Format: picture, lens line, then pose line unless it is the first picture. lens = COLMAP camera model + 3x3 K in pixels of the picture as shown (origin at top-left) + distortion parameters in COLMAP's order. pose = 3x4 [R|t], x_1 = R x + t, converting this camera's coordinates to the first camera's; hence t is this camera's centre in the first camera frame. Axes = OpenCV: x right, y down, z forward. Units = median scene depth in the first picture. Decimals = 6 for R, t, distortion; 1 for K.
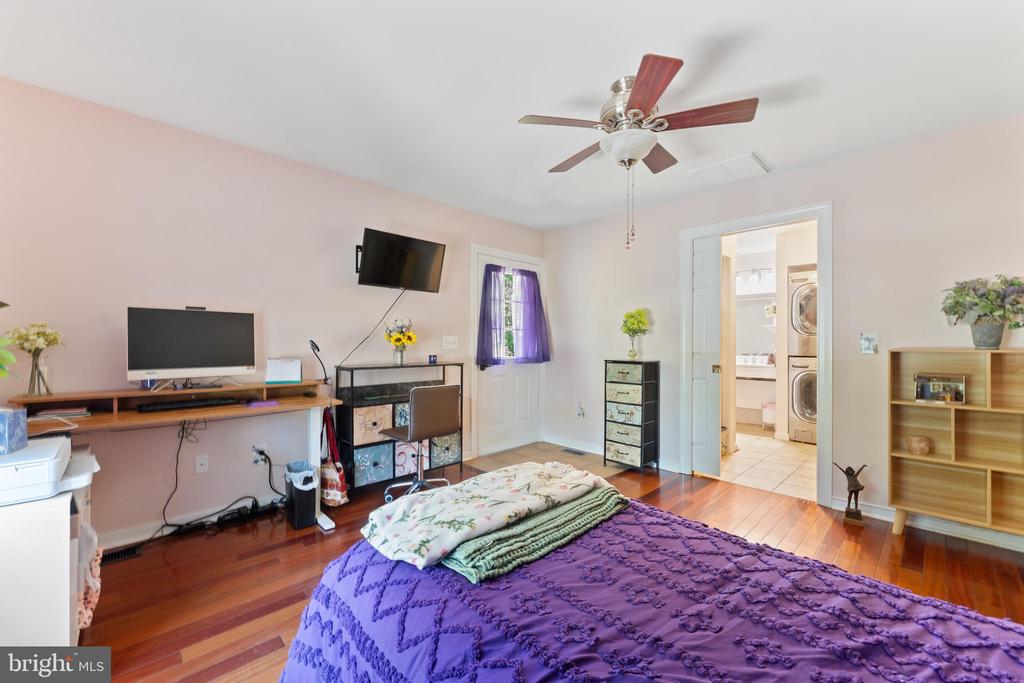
lens RADIAL K [[408.4, 0, 512.0], [0, 408.4, 341.5], [0, 0, 1]] dist [-0.001863, -0.000123]
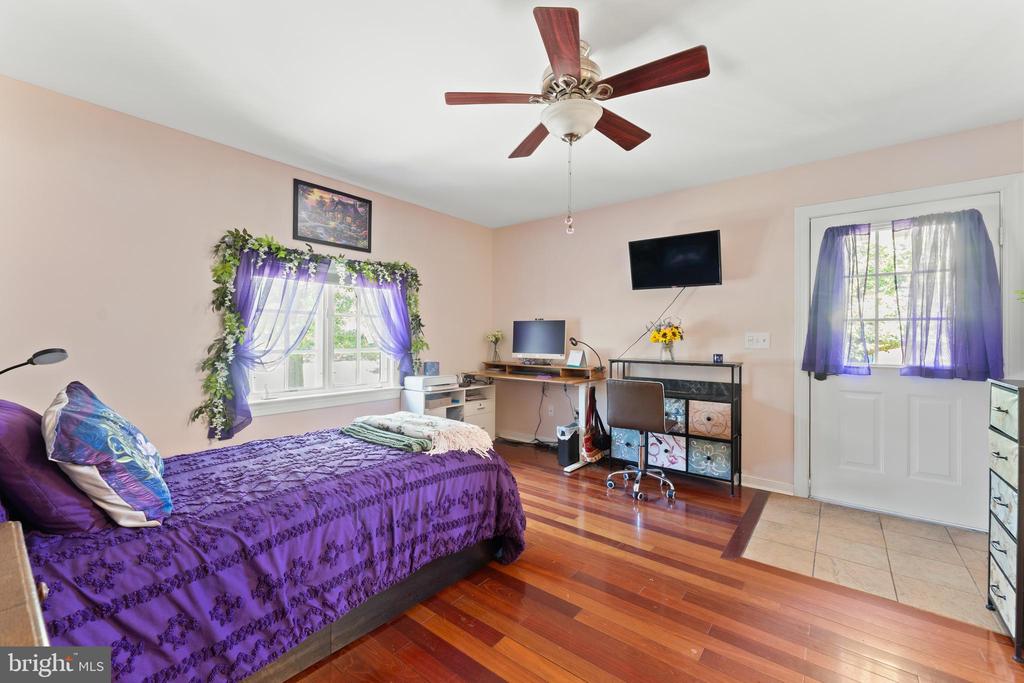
lens RADIAL K [[415.6, 0, 512.0], [0, 415.6, 341.5], [0, 0, 1]] dist [-0.000878, -0.000026]
pose [[0.140784, 0.005225, -0.990027, 0.672990], [-0.006269, 0.999971, 0.004386, 0.004670], [0.990020, 0.005589, 0.140813, 0.435612]]
